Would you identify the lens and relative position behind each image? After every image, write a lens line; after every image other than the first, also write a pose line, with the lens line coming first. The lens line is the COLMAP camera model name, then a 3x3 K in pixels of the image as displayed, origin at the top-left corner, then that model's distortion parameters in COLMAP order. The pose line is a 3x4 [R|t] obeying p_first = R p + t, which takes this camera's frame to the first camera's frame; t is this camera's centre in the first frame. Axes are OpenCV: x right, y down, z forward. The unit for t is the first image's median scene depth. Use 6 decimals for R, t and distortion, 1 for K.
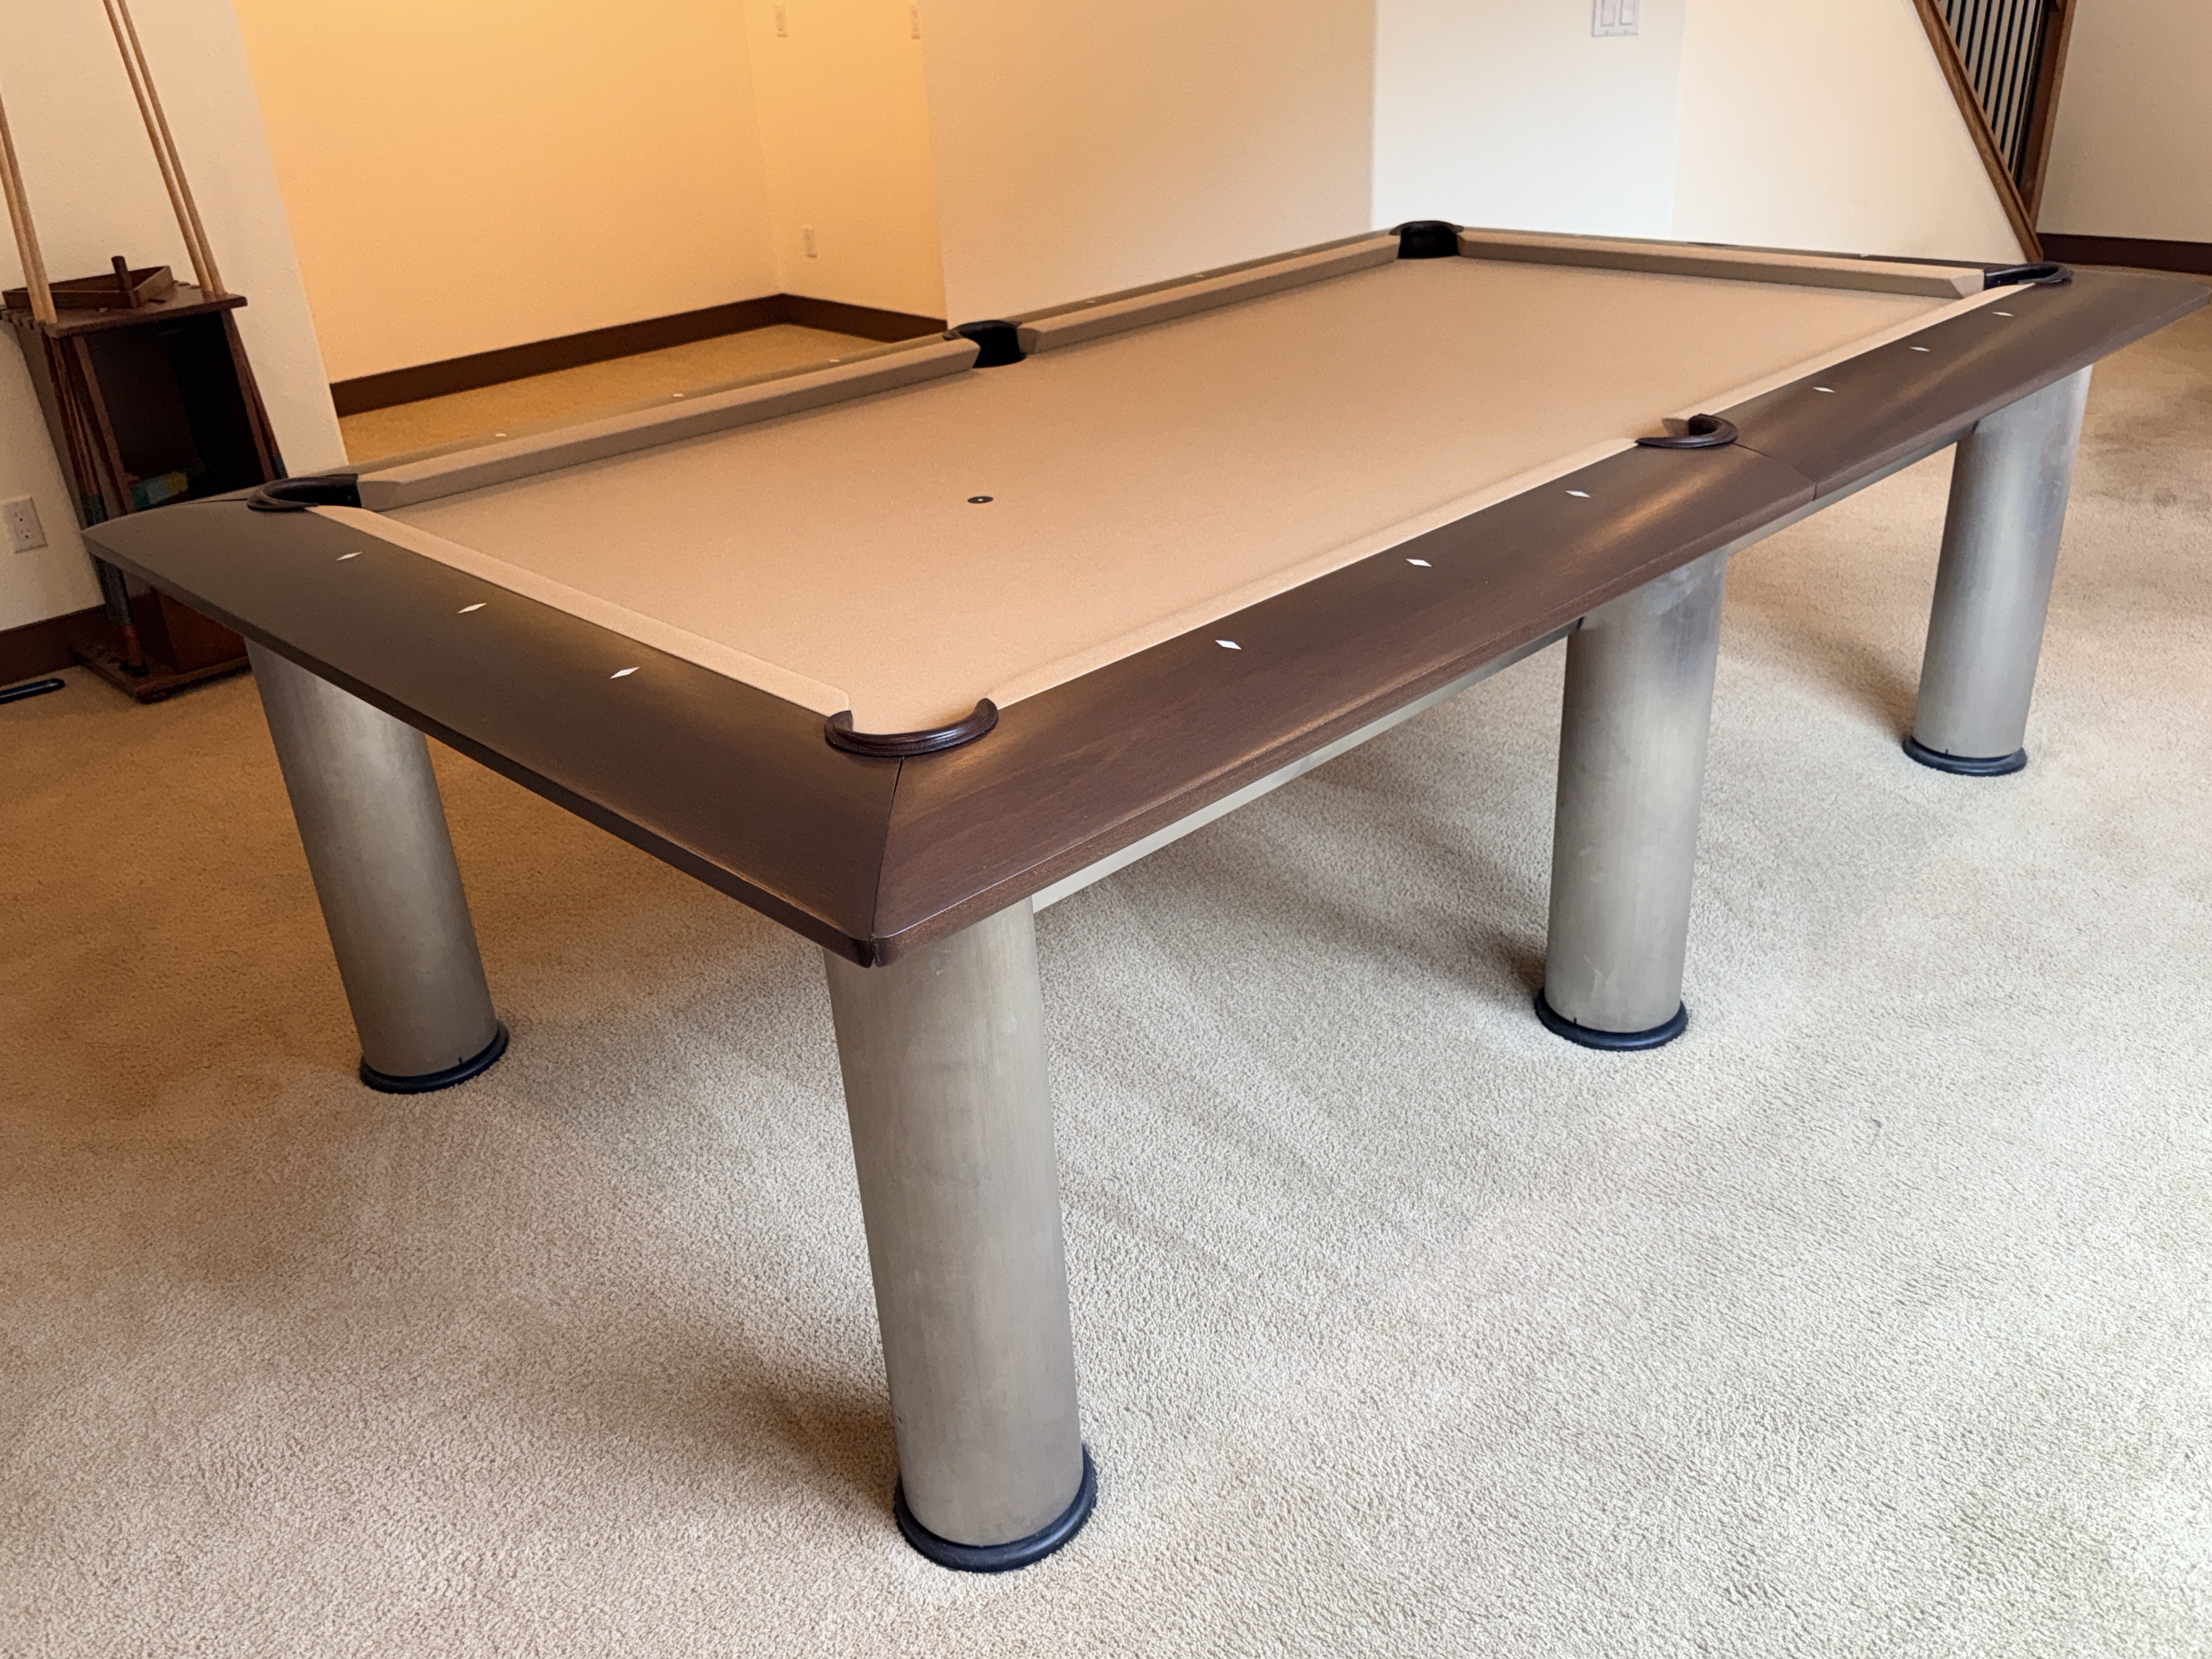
lens RADIAL K [[1773.4, 0, 1106.0], [0, 1773.4, 829.5], [0, 0, 1]] dist [-0.009199, -0.004105]
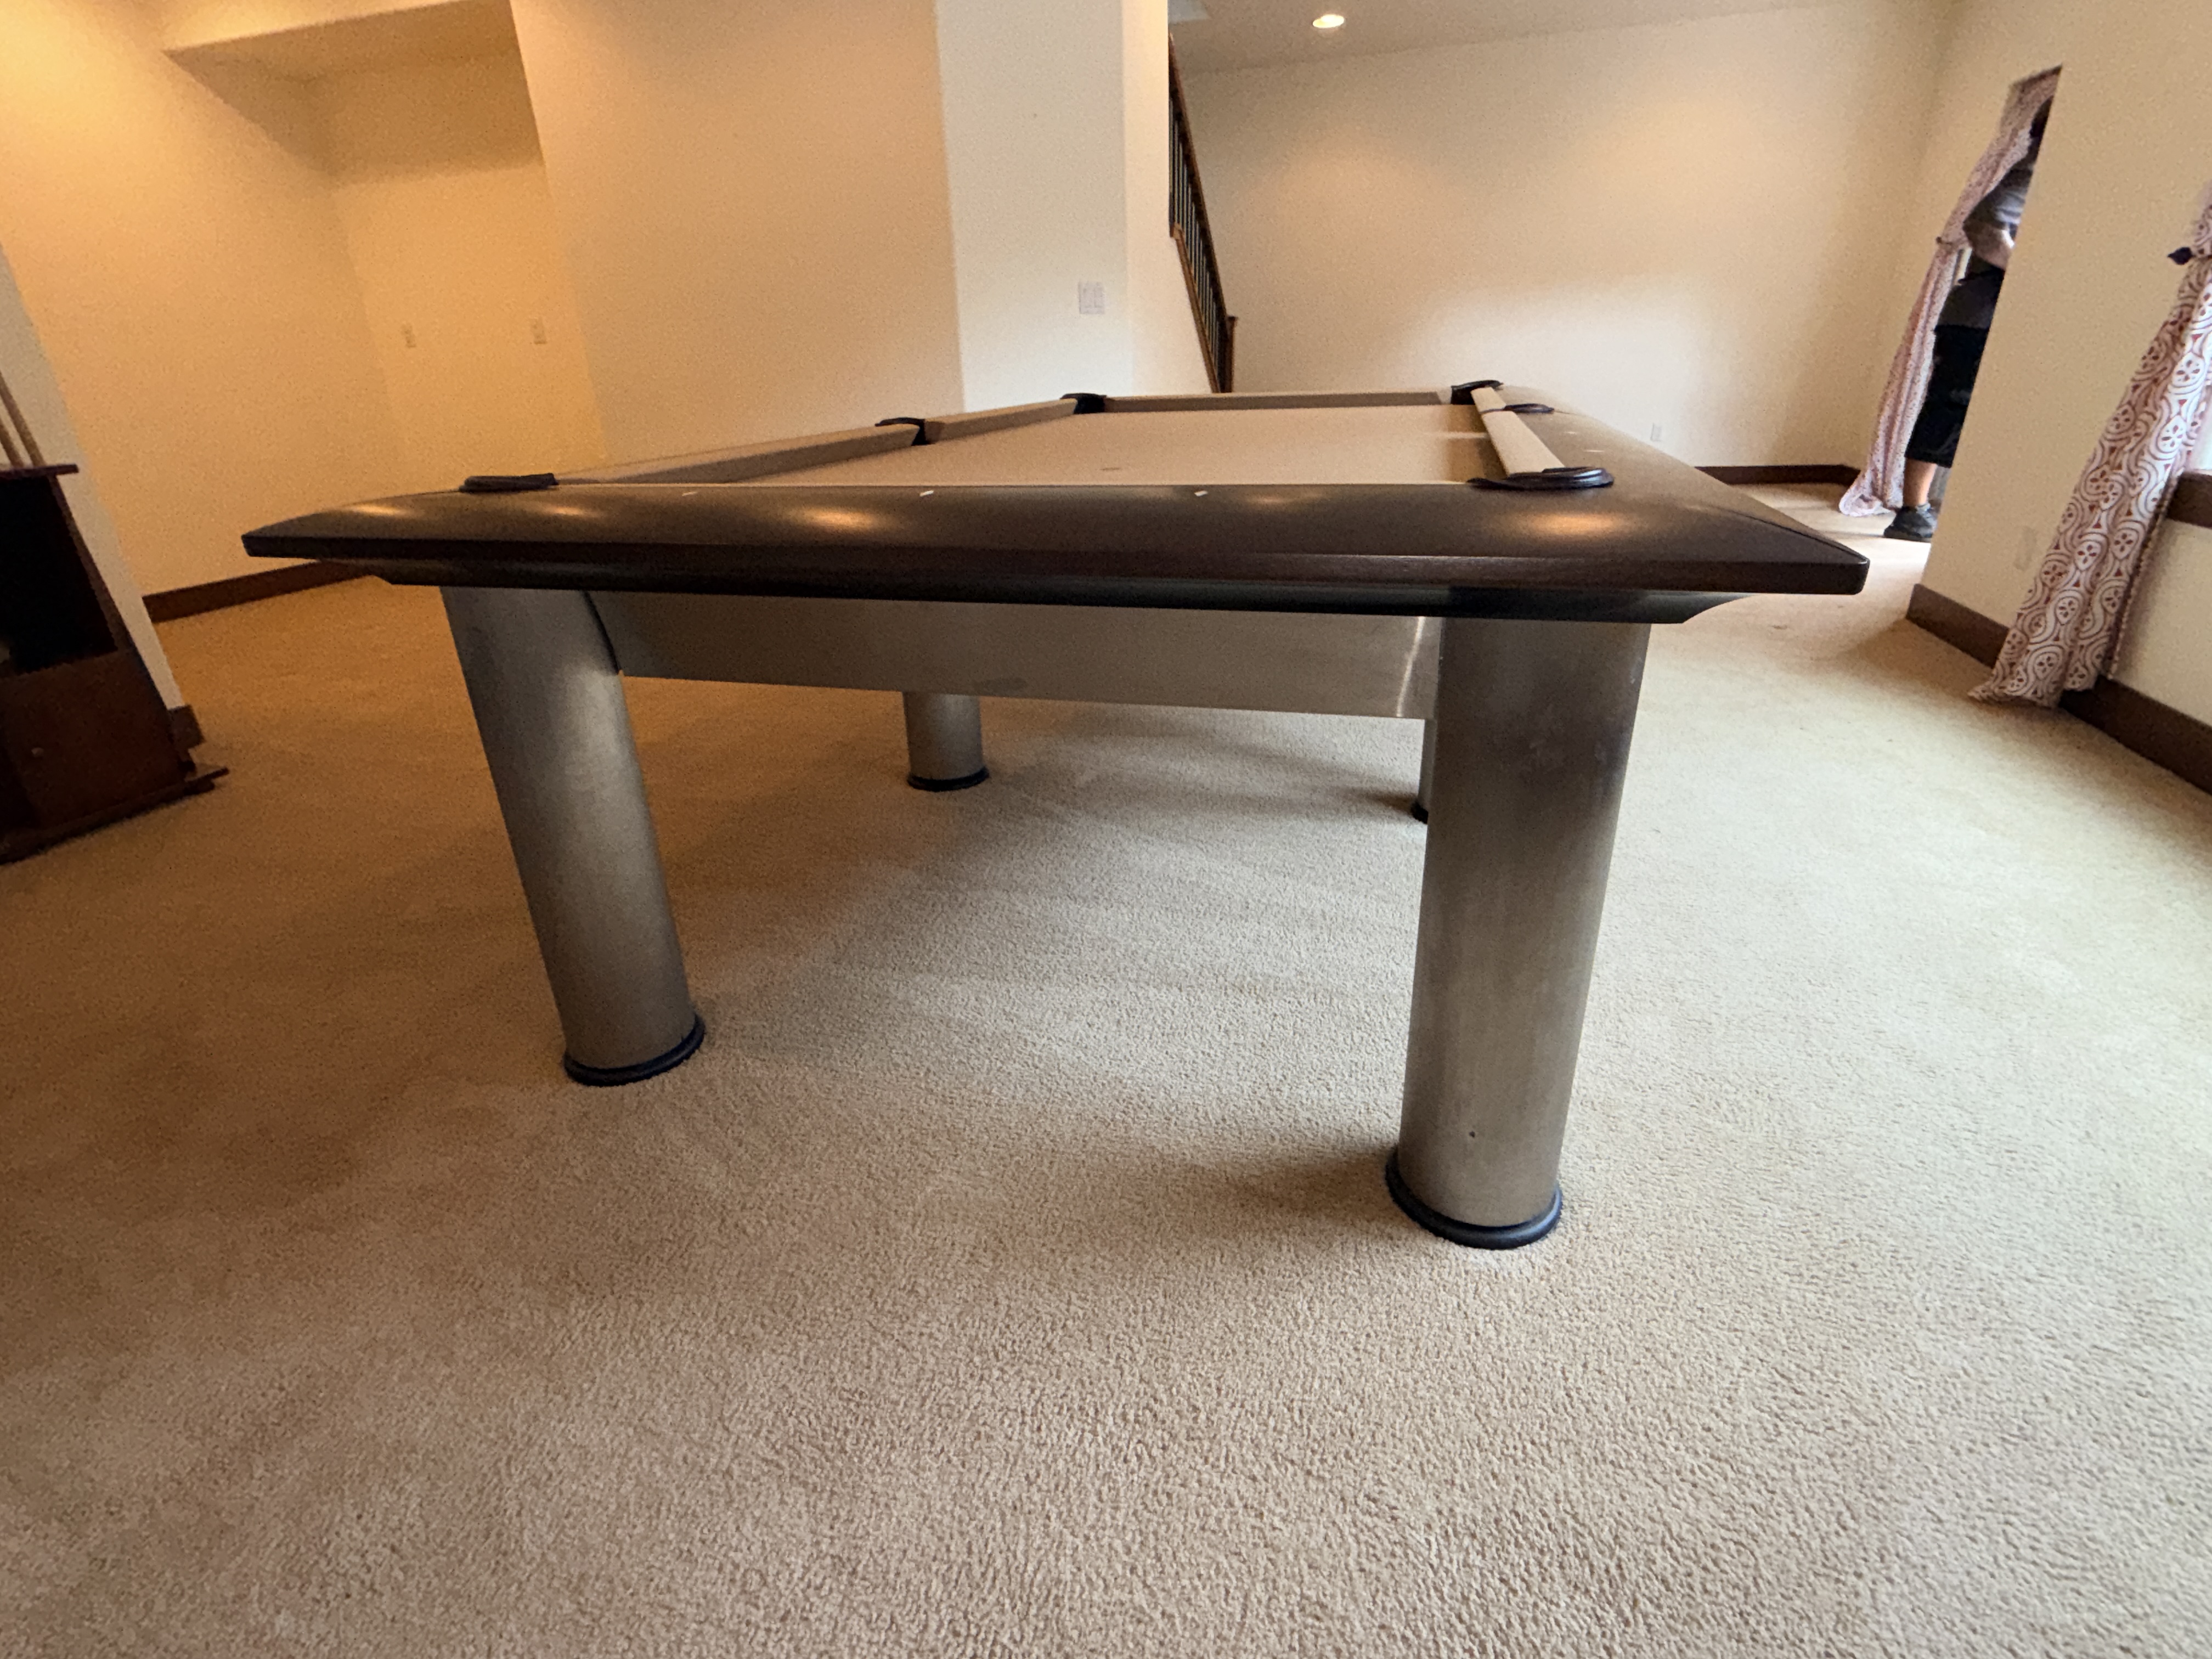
lens RADIAL K [[1039.5, 0, 1106.0], [0, 1039.5, 829.5], [0, 0, 1]] dist [-0.004439, -0.001155]
pose [[0.881936, -0.173838, 0.438143, -0.382045], [0.195973, 0.980594, -0.005412, 0.058362], [-0.428699, 0.090637, 0.898889, 0.299575]]
